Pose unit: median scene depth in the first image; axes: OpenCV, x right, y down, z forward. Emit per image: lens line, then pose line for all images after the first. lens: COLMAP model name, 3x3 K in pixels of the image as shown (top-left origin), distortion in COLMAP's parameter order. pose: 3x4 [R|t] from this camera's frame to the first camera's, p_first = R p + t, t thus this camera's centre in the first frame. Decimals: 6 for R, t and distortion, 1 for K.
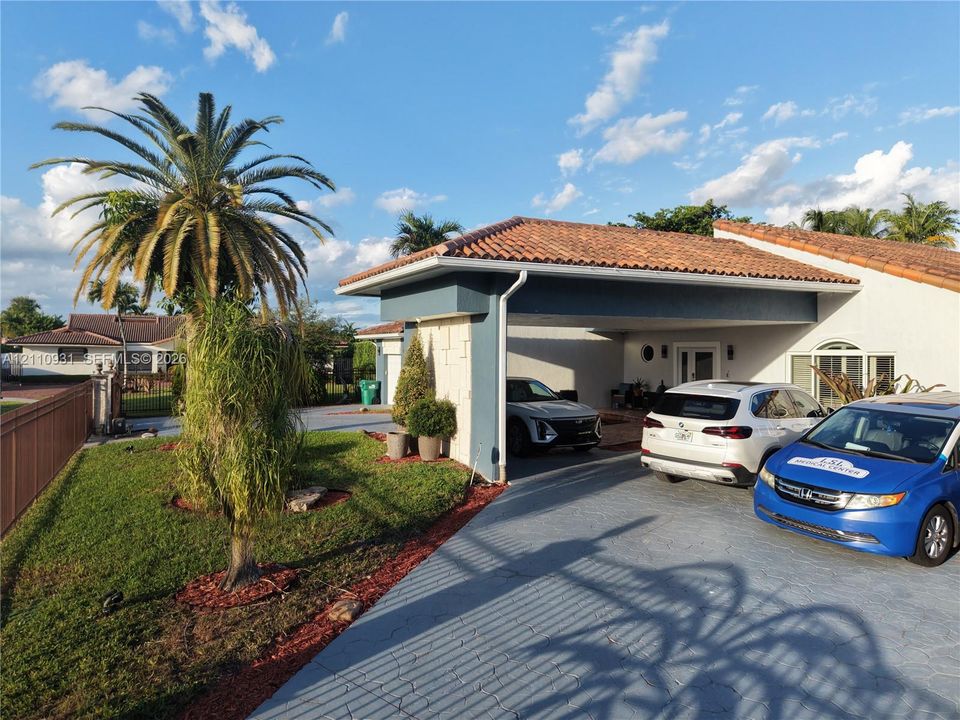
lens RADIAL K [[640.8, 0, 475.3], [0, 640.8, 347.5], [0, 0, 1]] dist [0.037436, -0.039806]
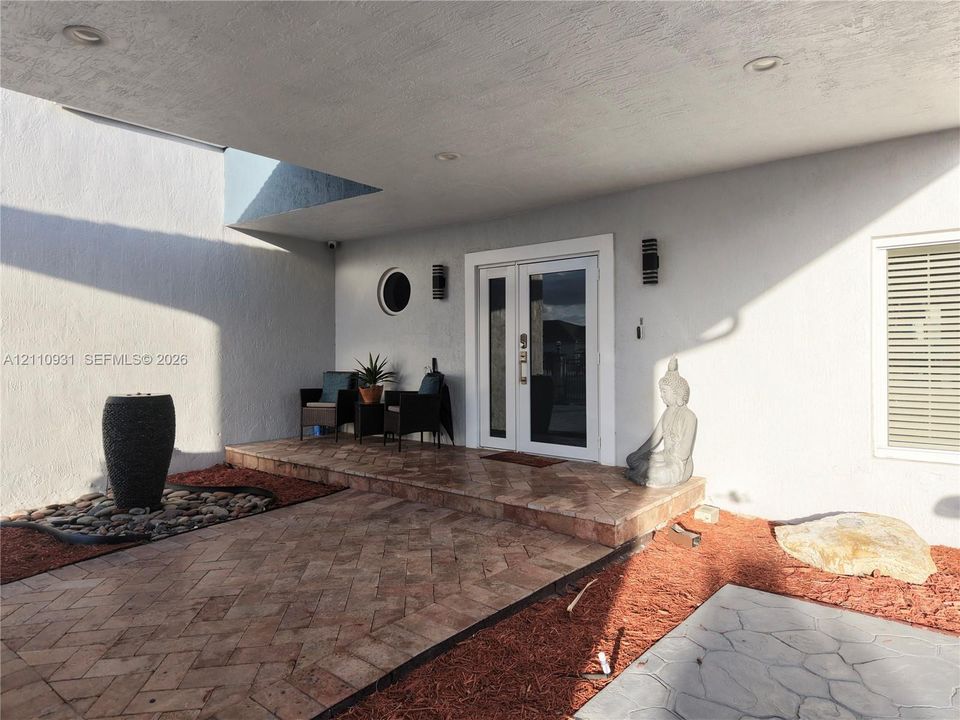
lens RADIAL K [[640.8, 0, 475.3], [0, 640.8, 347.5], [0, 0, 1]] dist [0.037436, -0.039806]
pose [[0.909985, -0.004242, 0.414620, 0.155195], [0.007307, 0.999956, -0.005807, 0.046119], [-0.414577, 0.008313, 0.909976, 0.641964]]
